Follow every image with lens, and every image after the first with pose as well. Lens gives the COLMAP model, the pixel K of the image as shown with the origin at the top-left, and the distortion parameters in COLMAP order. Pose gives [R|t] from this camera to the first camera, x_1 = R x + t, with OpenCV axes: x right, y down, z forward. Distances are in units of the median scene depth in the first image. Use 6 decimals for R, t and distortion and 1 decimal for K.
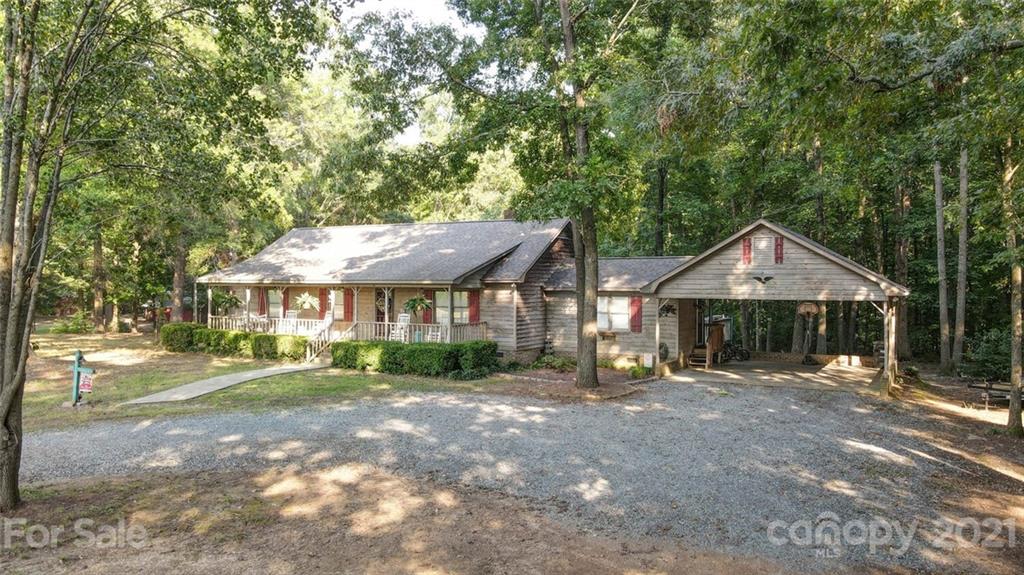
lens RADIAL K [[764.5, 0, 512.2], [0, 764.5, 287.1], [0, 0, 1]] dist [0.005617, -0.000071]
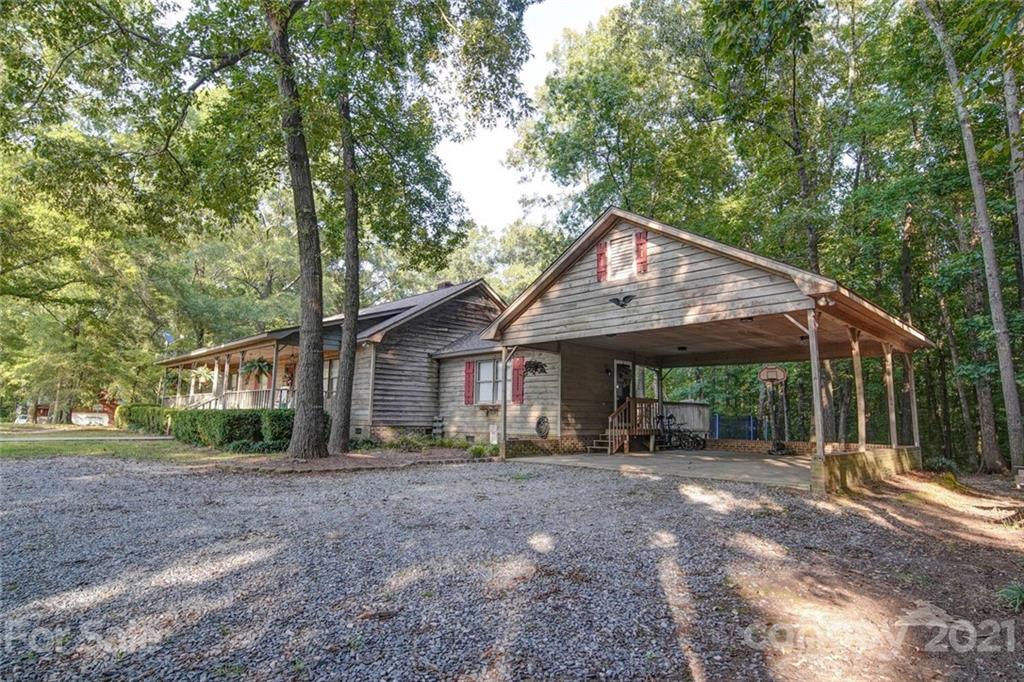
lens RADIAL K [[556.0, 0, 513.5], [0, 556.0, 343.1], [0, 0, 1]] dist [-0.005163, -0.000326]
pose [[0.955781, -0.023006, -0.293178, 0.382269], [-0.021508, 0.988797, -0.147710, 0.095665], [0.293292, 0.147484, 0.944578, 0.553391]]
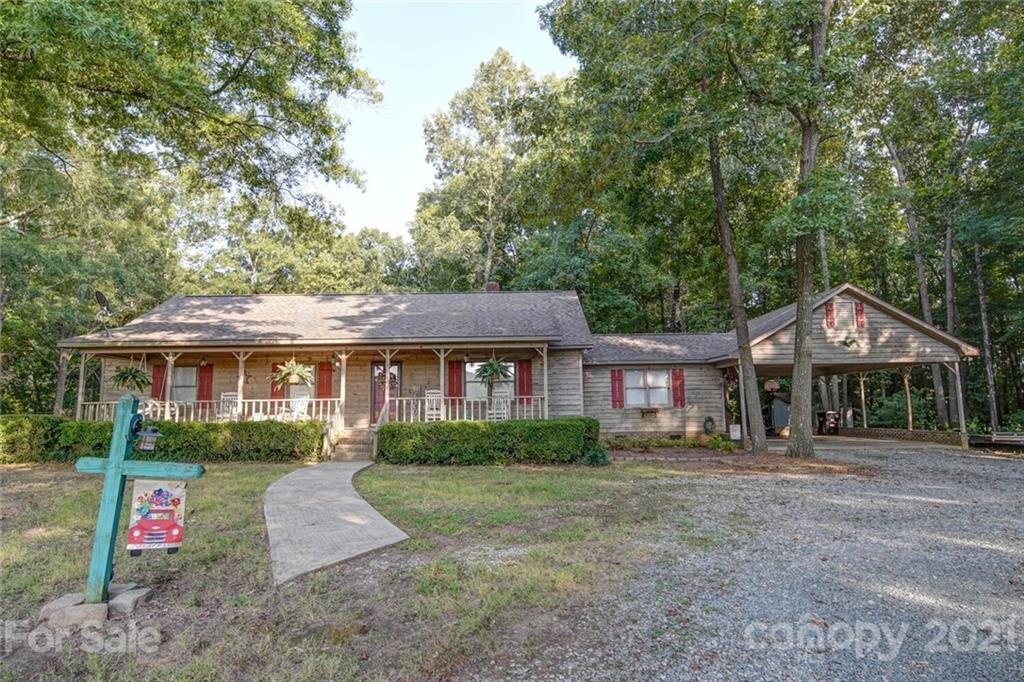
lens RADIAL K [[556.0, 0, 513.7], [0, 556.0, 336.4], [0, 0, 1]] dist [-0.005163, -0.000326]
pose [[0.871391, 0.046954, 0.488337, -0.422529], [0.020607, 0.991028, -0.132058, 0.070022], [-0.490156, 0.125137, 0.862605, 0.589215]]
